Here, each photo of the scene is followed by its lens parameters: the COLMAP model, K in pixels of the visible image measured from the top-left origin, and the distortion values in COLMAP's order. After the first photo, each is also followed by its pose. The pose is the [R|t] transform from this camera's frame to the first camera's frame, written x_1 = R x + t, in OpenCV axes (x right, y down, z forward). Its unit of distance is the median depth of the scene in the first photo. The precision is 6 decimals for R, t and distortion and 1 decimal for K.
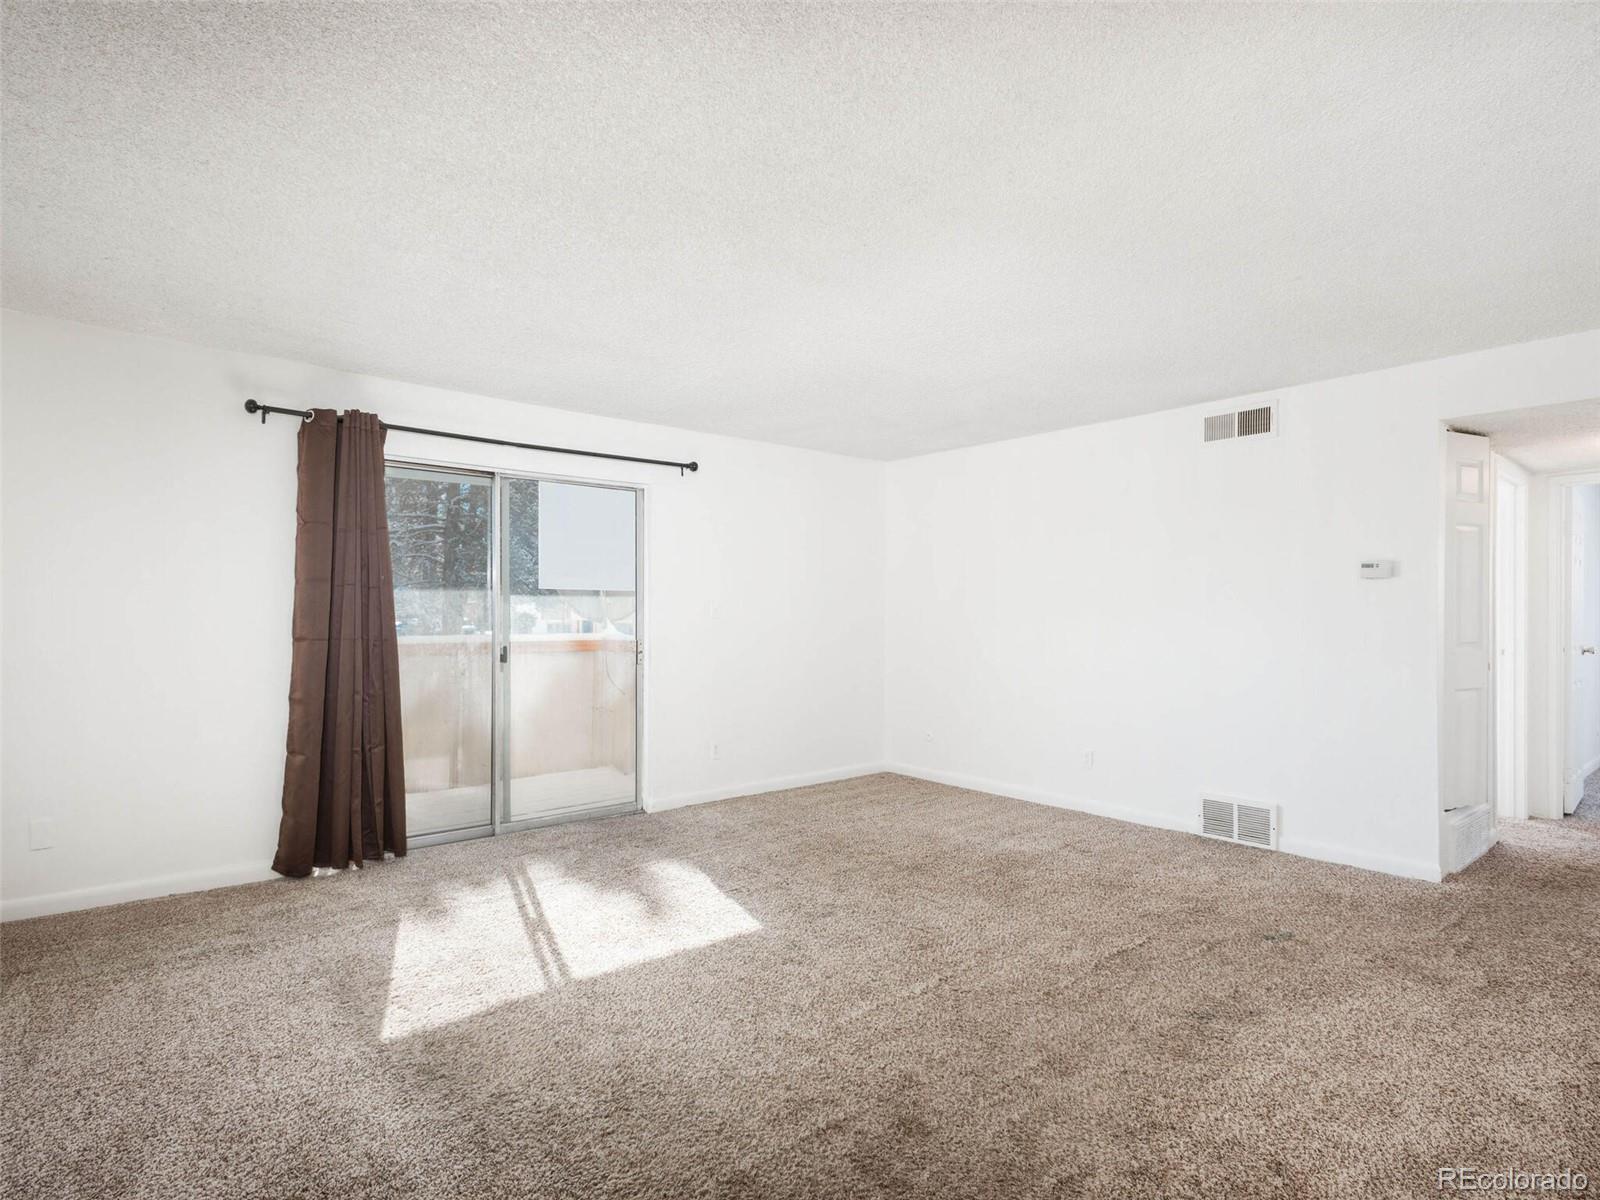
lens RADIAL K [[844.4, 0, 804.7], [0, 844.4, 606.5], [0, 0, 1]] dist [0.000745, -0.000059]
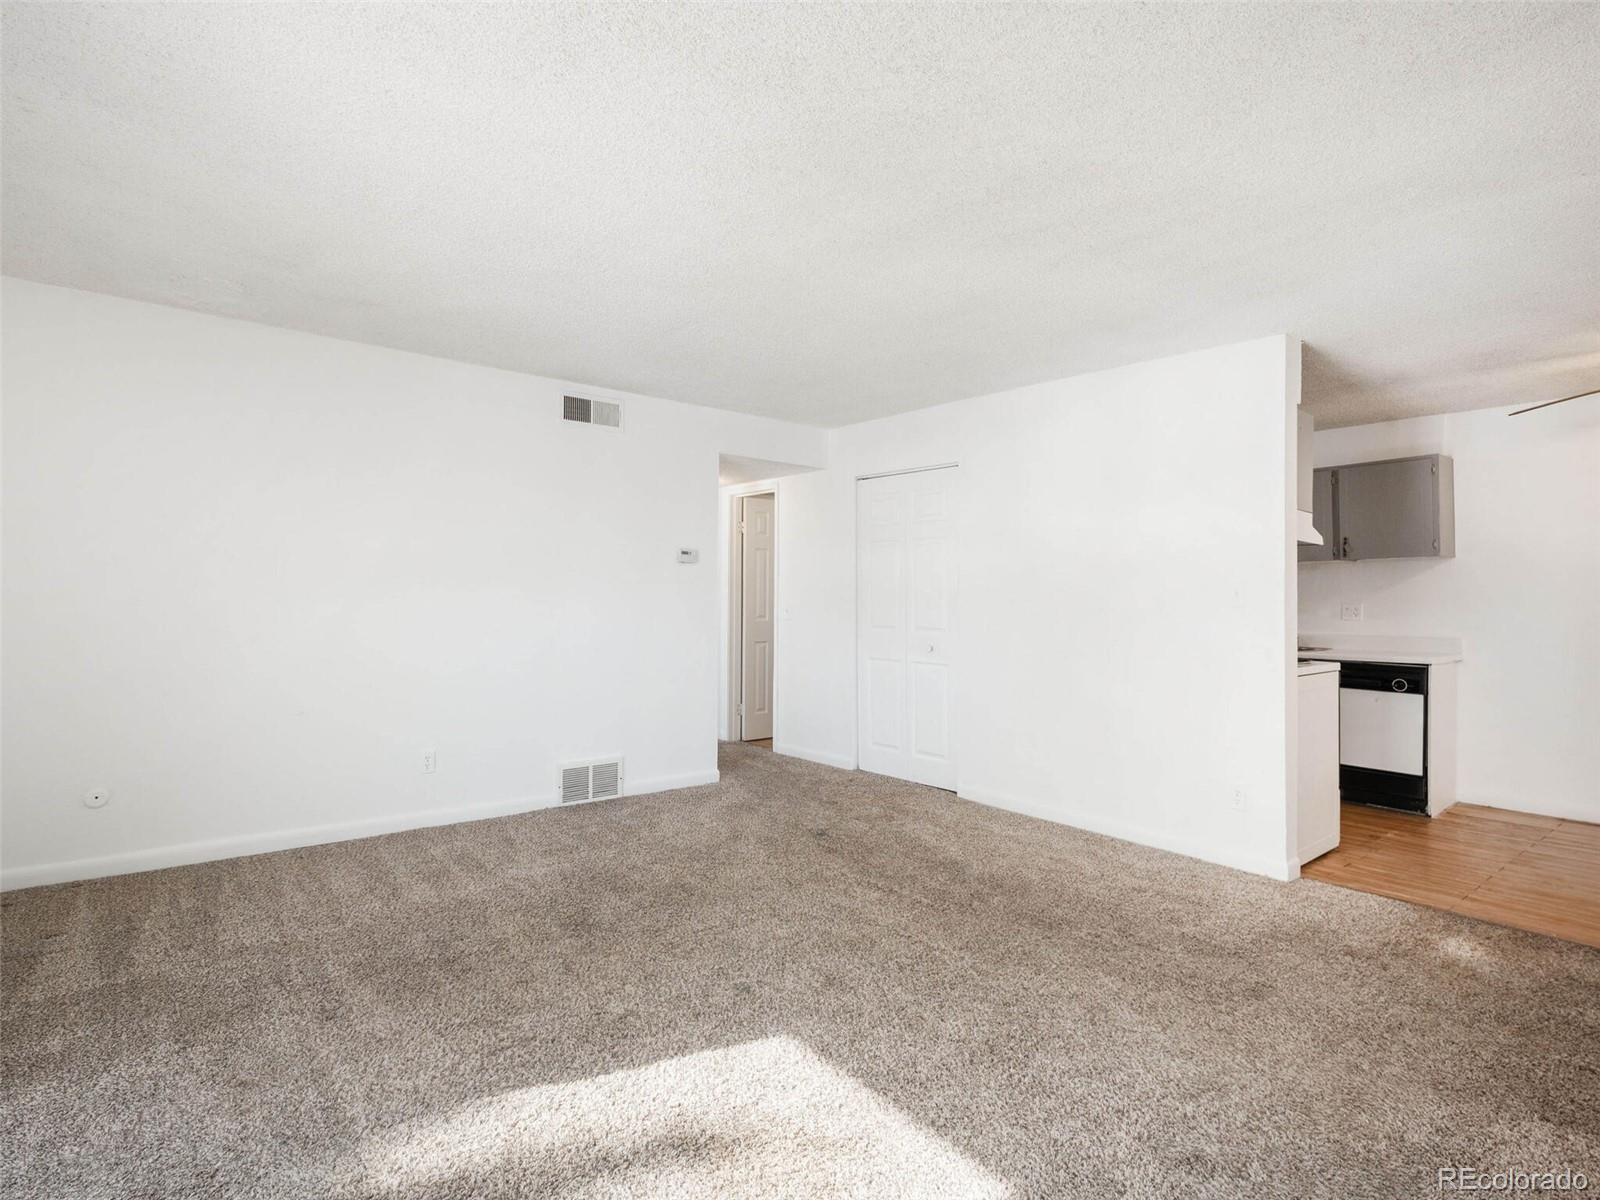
lens RADIAL K [[824.3, 0, 801.5], [0, 824.3, 594.0], [0, 0, 1]] dist [0.000368, -0.000840]
pose [[0.026503, 0.001997, 0.999647, -0.585200], [-0.019736, 0.999804, -0.001474, 0.012632], [-0.999454, -0.019690, 0.026537, 0.780671]]
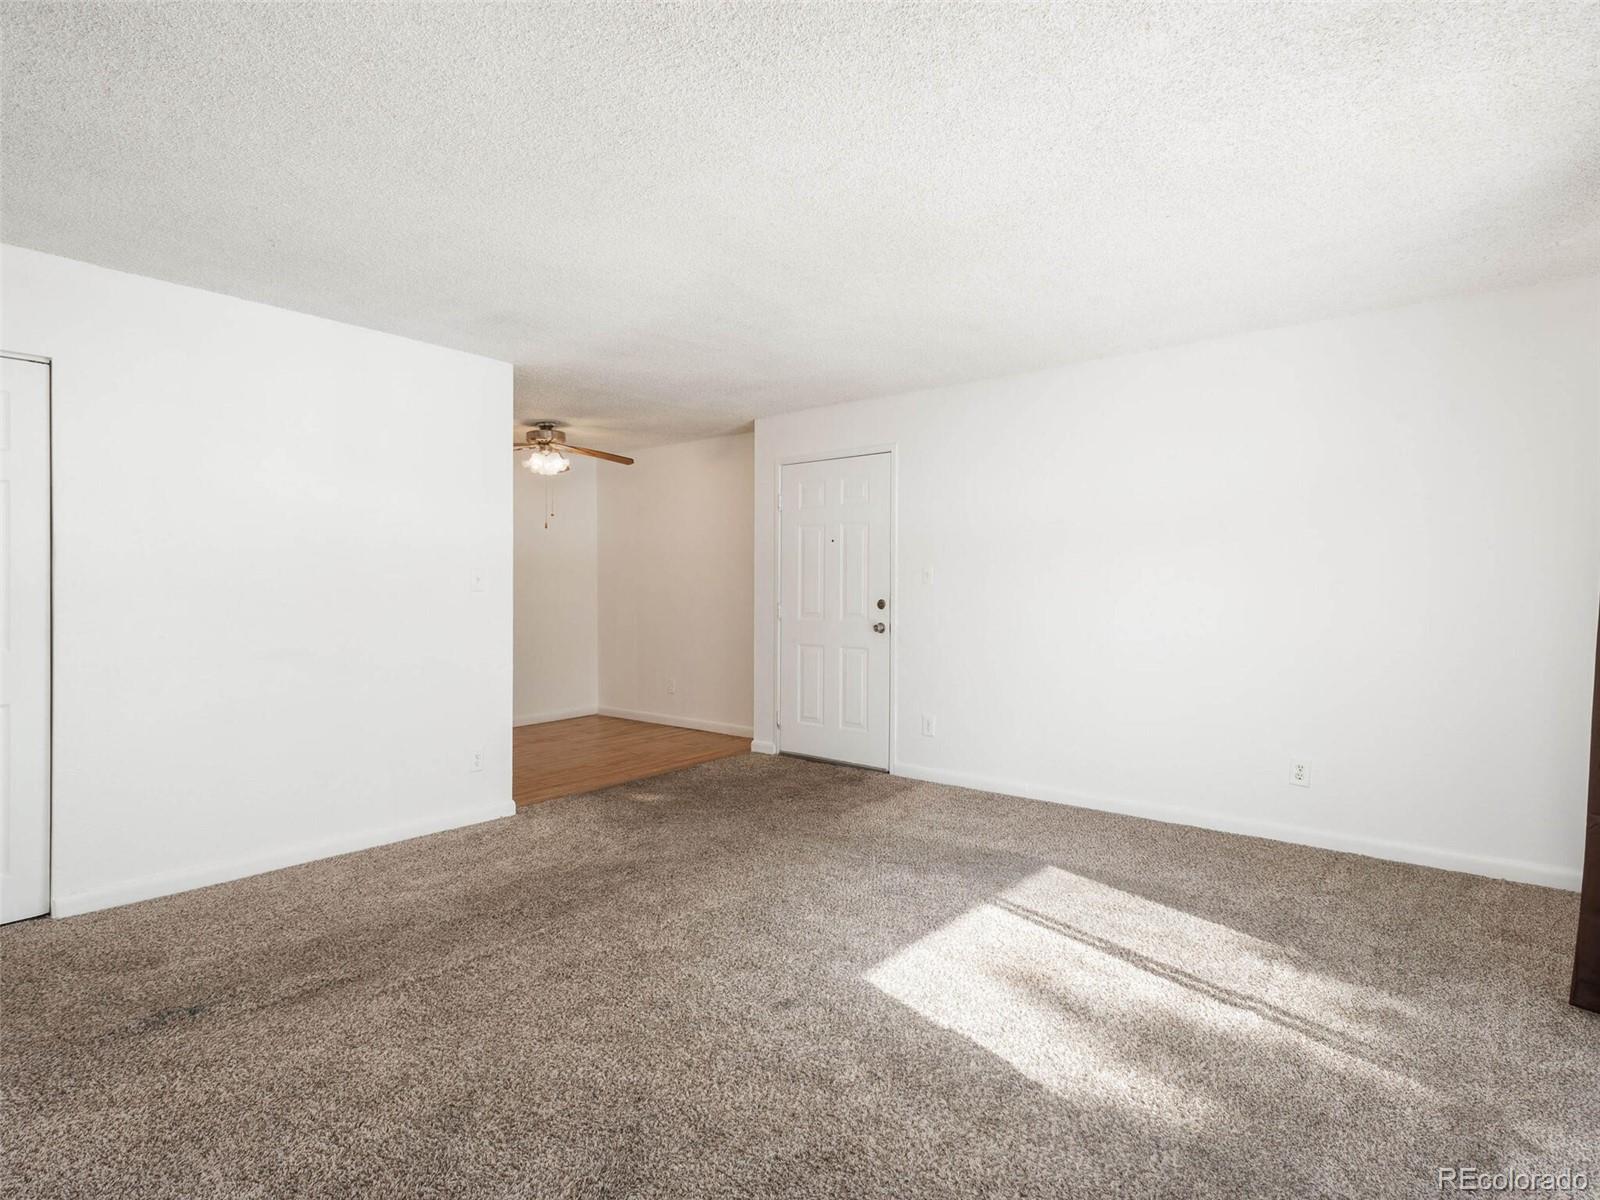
lens RADIAL K [[824.3, 0, 801.5], [0, 824.3, 594.0], [0, 0, 1]] dist [0.000368, -0.000840]
pose [[-0.985852, 0.002295, -0.167603, 0.102680], [0.002914, 0.999990, -0.003447, 0.024066], [0.167594, -0.003887, -0.985849, 1.391226]]
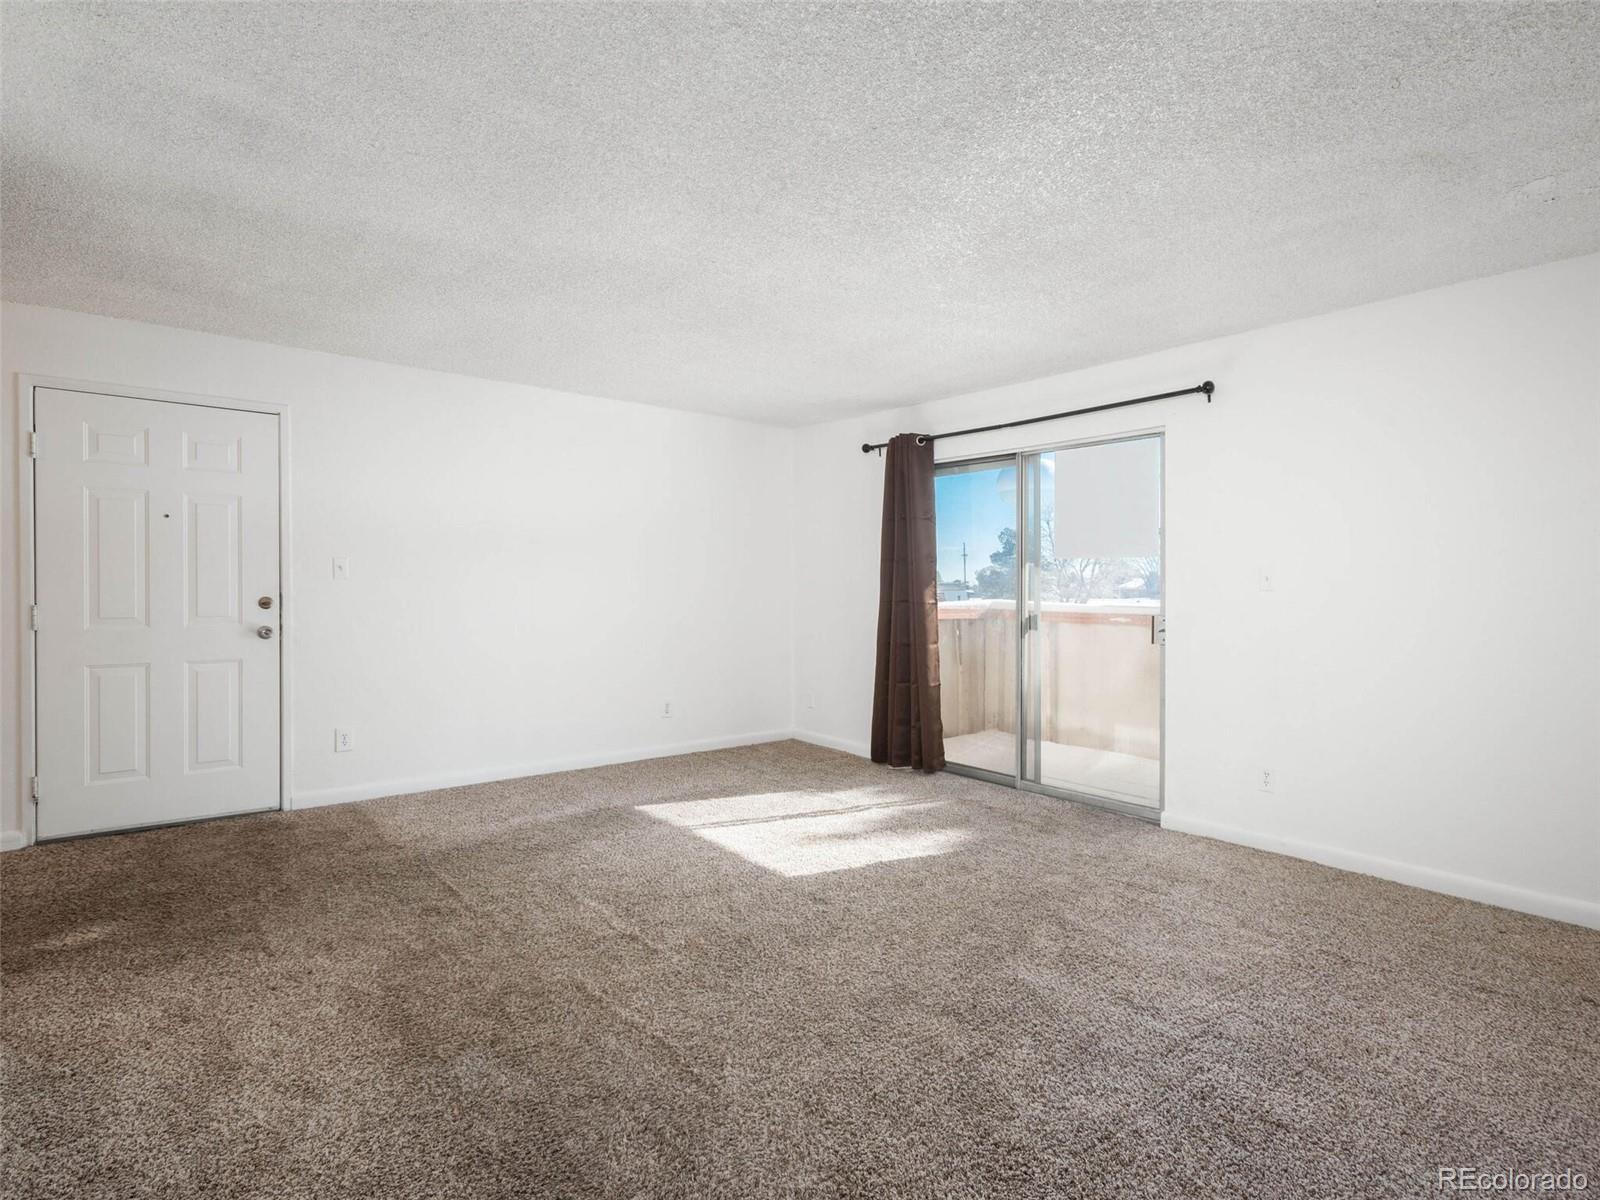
lens RADIAL K [[824.3, 0, 801.5], [0, 824.3, 594.0], [0, 0, 1]] dist [0.000368, -0.000840]
pose [[-0.025420, 0.007017, -0.999652, 0.774620], [-0.001398, 0.999974, 0.007055, 0.016772], [0.999676, 0.001577, -0.025409, 0.834010]]
